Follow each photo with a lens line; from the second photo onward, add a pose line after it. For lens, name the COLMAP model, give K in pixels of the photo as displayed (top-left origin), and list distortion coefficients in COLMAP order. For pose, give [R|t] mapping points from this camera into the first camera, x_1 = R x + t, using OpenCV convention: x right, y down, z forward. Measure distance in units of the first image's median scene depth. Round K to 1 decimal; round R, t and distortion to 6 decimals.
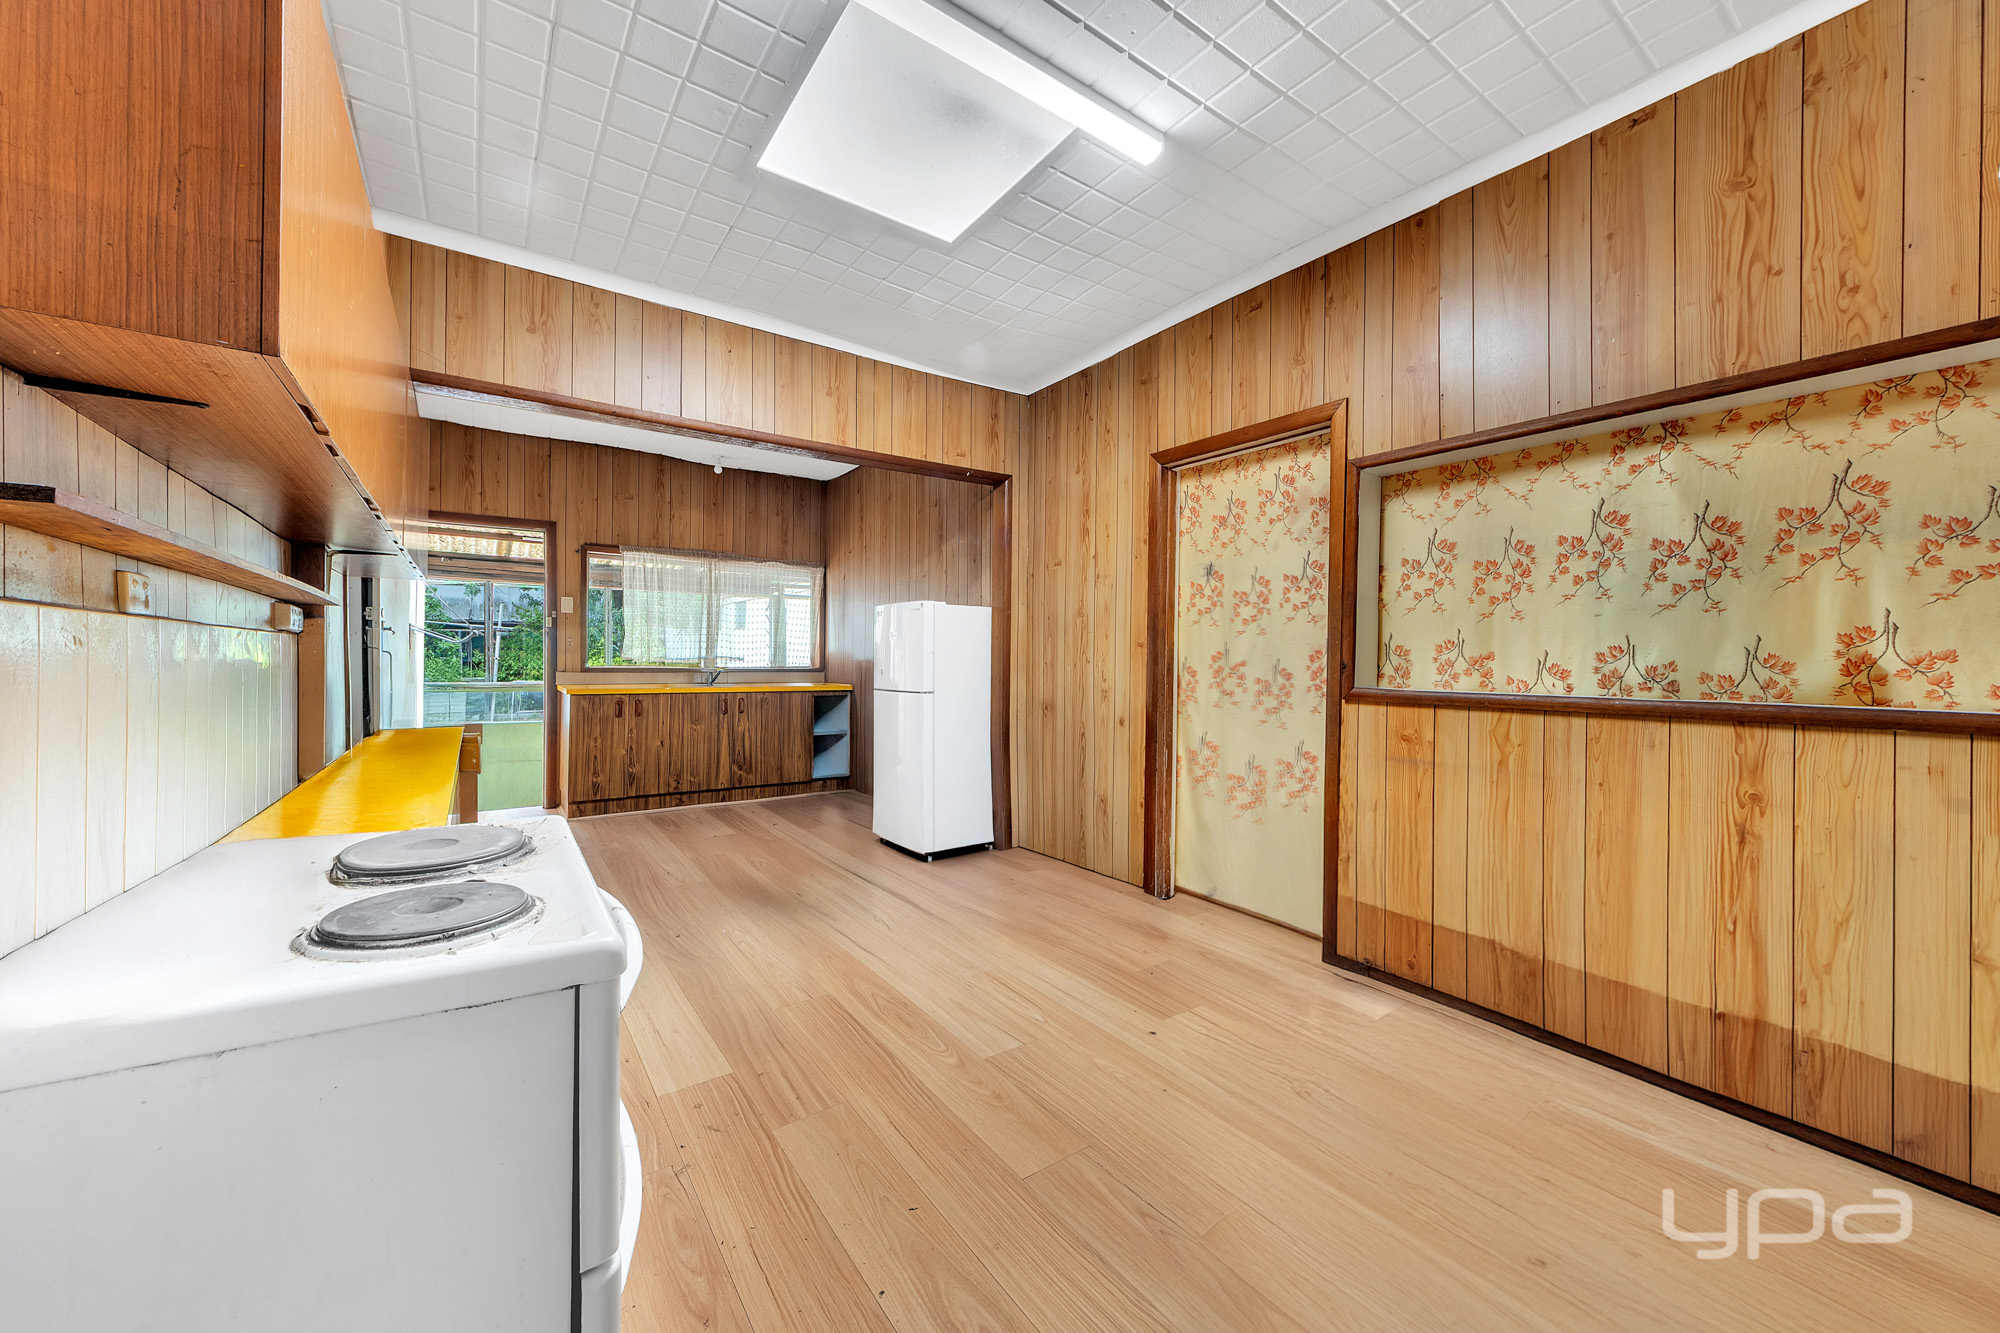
lens RADIAL K [[734.0, 0, 991.1], [0, 734.0, 662.2], [0, 0, 1]] dist [0.000273, -0.000191]
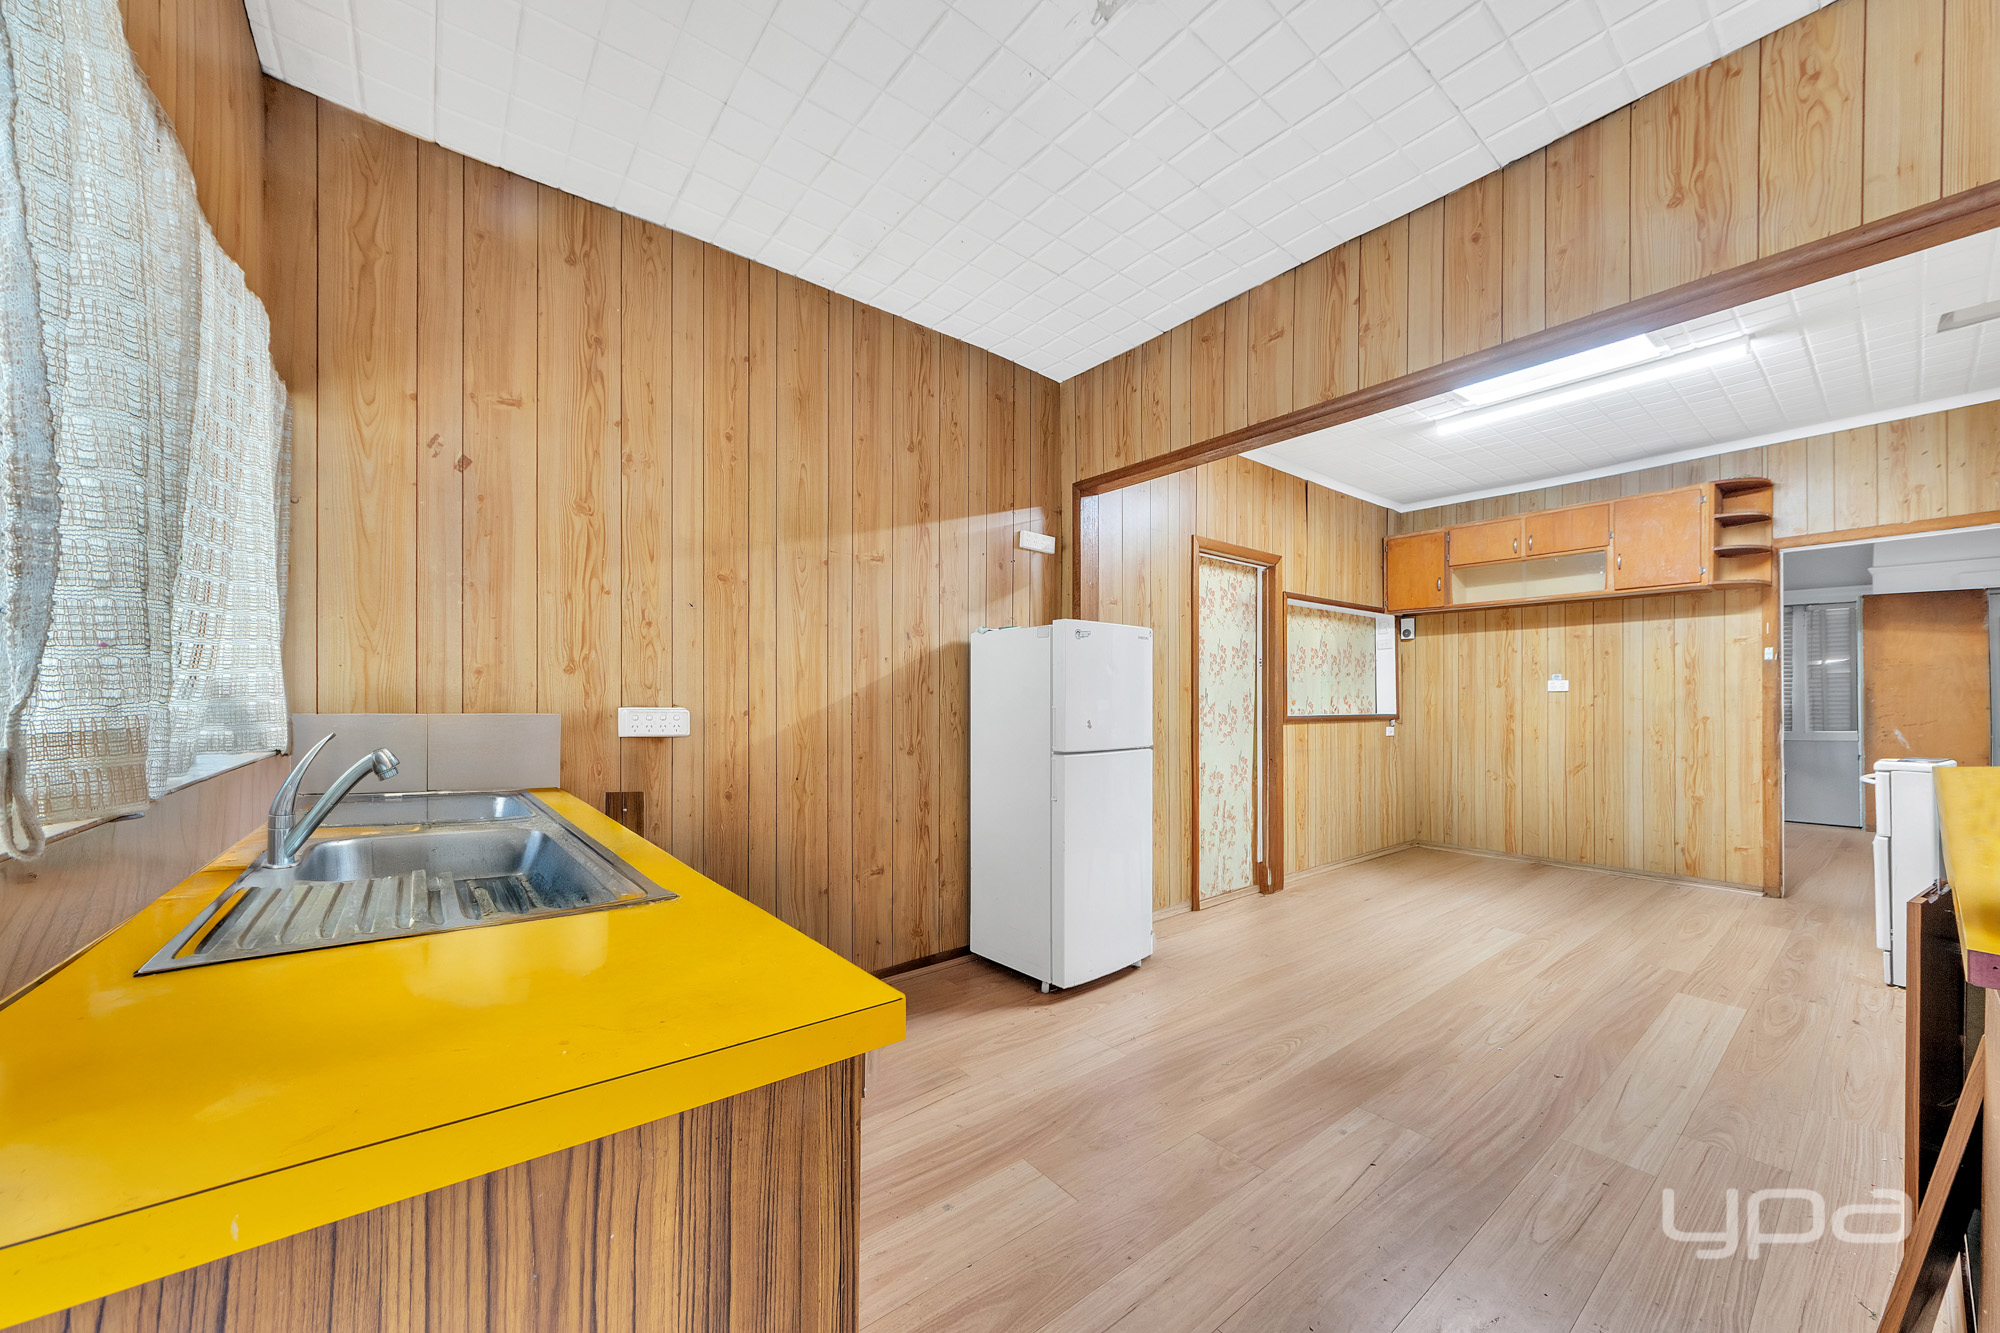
lens RADIAL K [[734.0, 0, 993.0], [0, 734.0, 686.5], [0, 0, 1]] dist [0.000273, -0.000191]
pose [[-0.057274, 0.000442, 0.998358, -1.151821], [-0.004074, 0.999991, -0.000676, -0.030859], [-0.998350, -0.004106, -0.057271, 1.624466]]
